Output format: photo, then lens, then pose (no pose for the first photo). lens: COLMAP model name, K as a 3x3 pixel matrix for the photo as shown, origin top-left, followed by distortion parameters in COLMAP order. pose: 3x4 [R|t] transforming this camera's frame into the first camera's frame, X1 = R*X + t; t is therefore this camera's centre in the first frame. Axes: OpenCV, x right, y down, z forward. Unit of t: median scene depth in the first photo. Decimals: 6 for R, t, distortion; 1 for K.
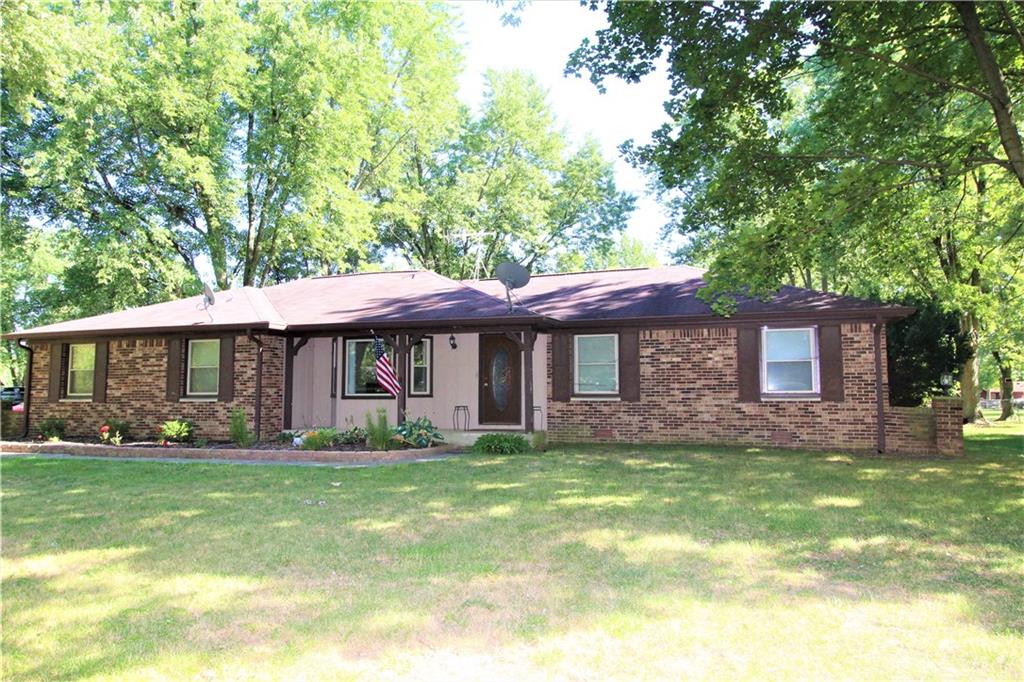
lens RADIAL K [[740.5, 0, 512.3], [0, 740.5, 340.1], [0, 0, 1]] dist [0.023084, 0.005980]
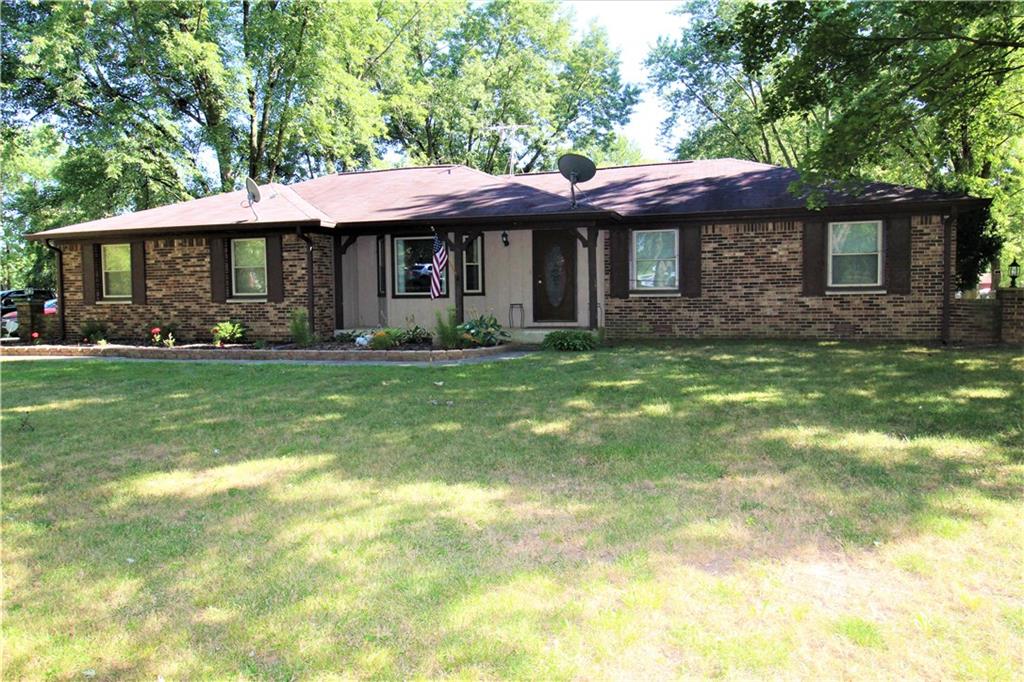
lens RADIAL K [[719.3, 0, 513.8], [0, 719.3, 341.0], [0, 0, 1]] dist [0.029065, -0.020250]
pose [[0.998928, -0.015120, 0.043742, -0.113466], [0.008846, 0.990082, 0.140215, 0.002476], [-0.045429, -0.139678, 0.989154, 0.034420]]
